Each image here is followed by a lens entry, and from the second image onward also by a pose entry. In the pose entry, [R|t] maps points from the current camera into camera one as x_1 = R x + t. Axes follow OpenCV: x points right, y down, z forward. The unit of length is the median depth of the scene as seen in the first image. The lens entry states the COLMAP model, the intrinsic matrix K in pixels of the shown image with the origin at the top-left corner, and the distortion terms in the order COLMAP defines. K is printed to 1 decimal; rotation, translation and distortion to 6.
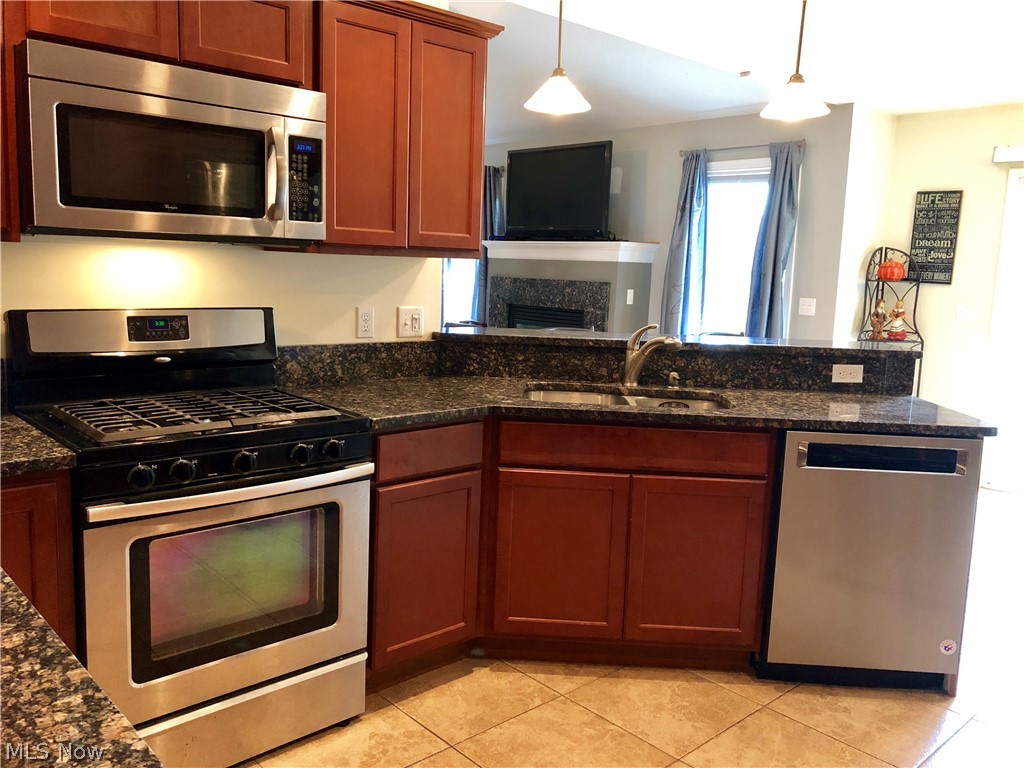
lens RADIAL K [[841.1, 0, 511.4], [0, 841.1, 384.5], [0, 0, 1]] dist [-0.014059, 0.002726]
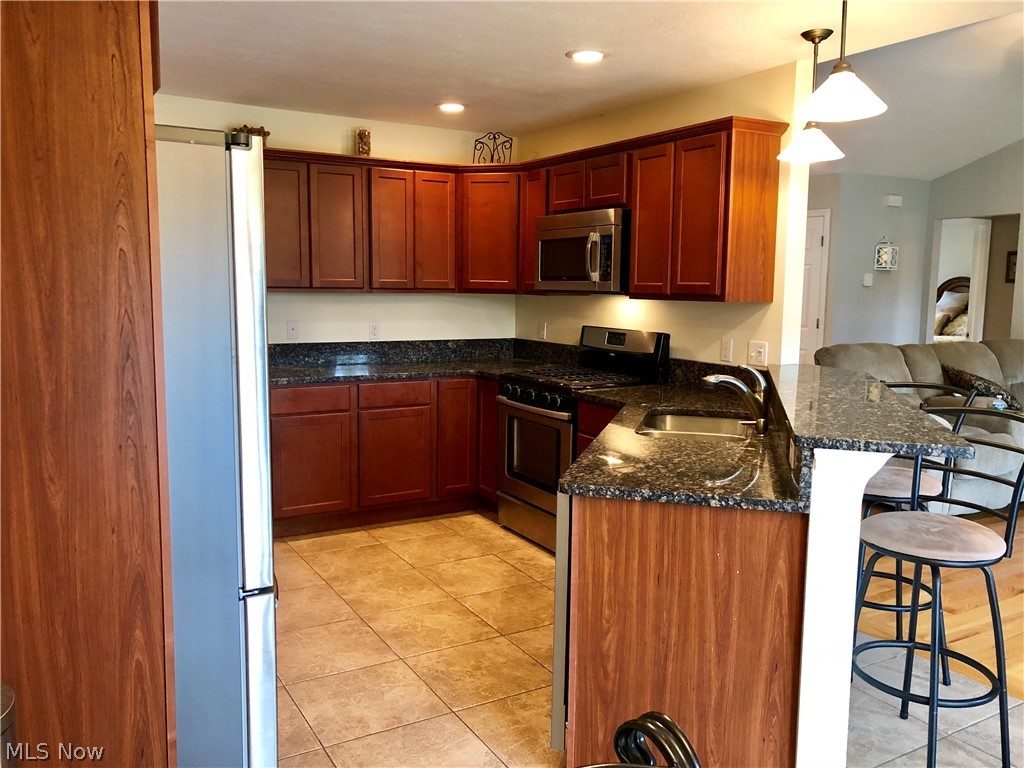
lens RADIAL K [[841.1, 0, 511.4], [0, 841.1, 382.5], [0, 0, 1]] dist [-0.014059, 0.002726]
pose [[-0.209984, 0.081691, -0.974286, 1.495635], [-0.163347, 0.979566, 0.117339, -0.151953], [0.963963, 0.183786, -0.192349, 1.140039]]
